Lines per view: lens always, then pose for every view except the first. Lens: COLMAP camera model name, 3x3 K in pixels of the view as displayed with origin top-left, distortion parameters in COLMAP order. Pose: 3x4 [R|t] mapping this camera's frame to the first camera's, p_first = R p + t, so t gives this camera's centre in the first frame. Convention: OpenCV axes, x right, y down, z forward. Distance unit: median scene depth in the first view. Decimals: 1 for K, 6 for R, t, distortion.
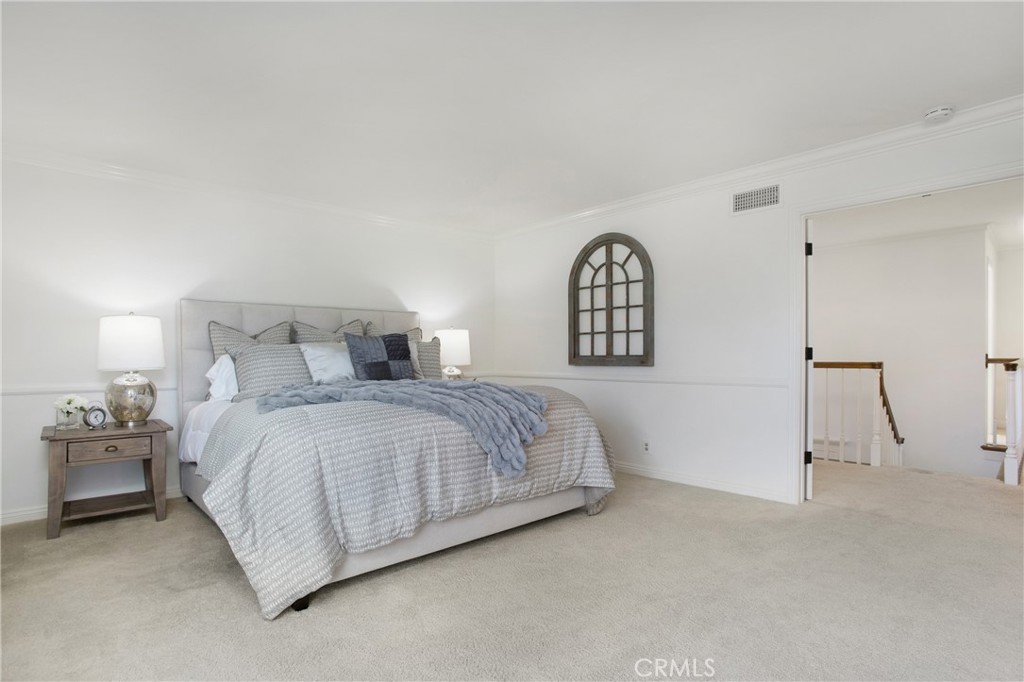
lens RADIAL K [[524.2, 0, 517.2], [0, 524.2, 346.2], [0, 0, 1]] dist [-0.006152, -0.000473]
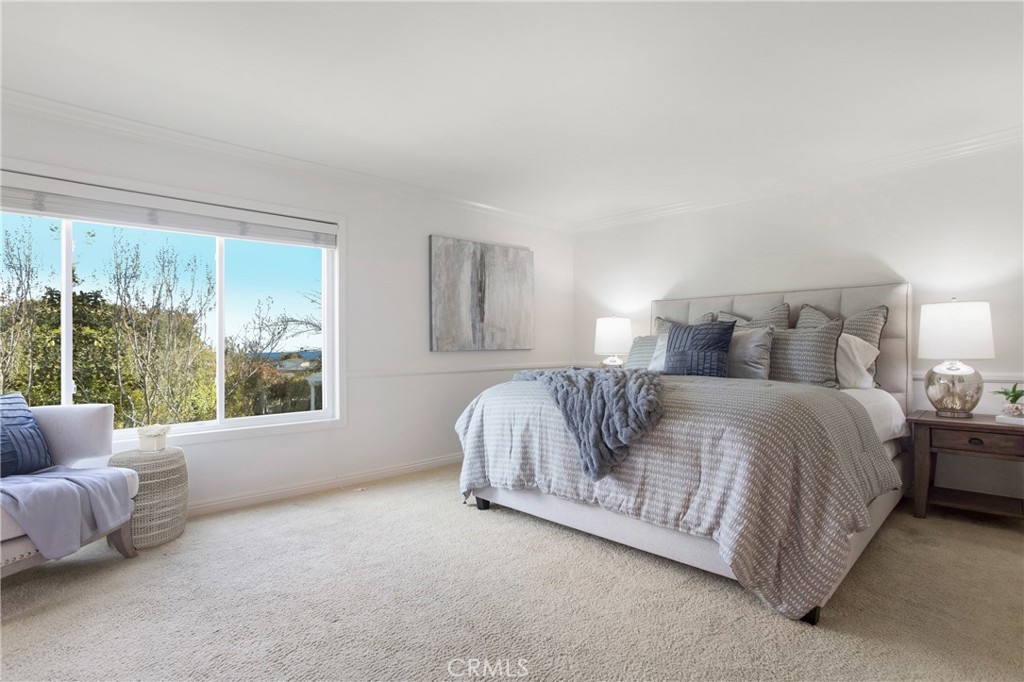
lens RADIAL K [[524.2, 0, 517.8], [0, 524.2, 343.2], [0, 0, 1]] dist [-0.006152, -0.000473]
pose [[0.027009, -0.001420, -0.999634, 0.528580], [0.019685, 0.999806, -0.000888, 0.007592], [0.999441, -0.019654, 0.027032, 0.501885]]
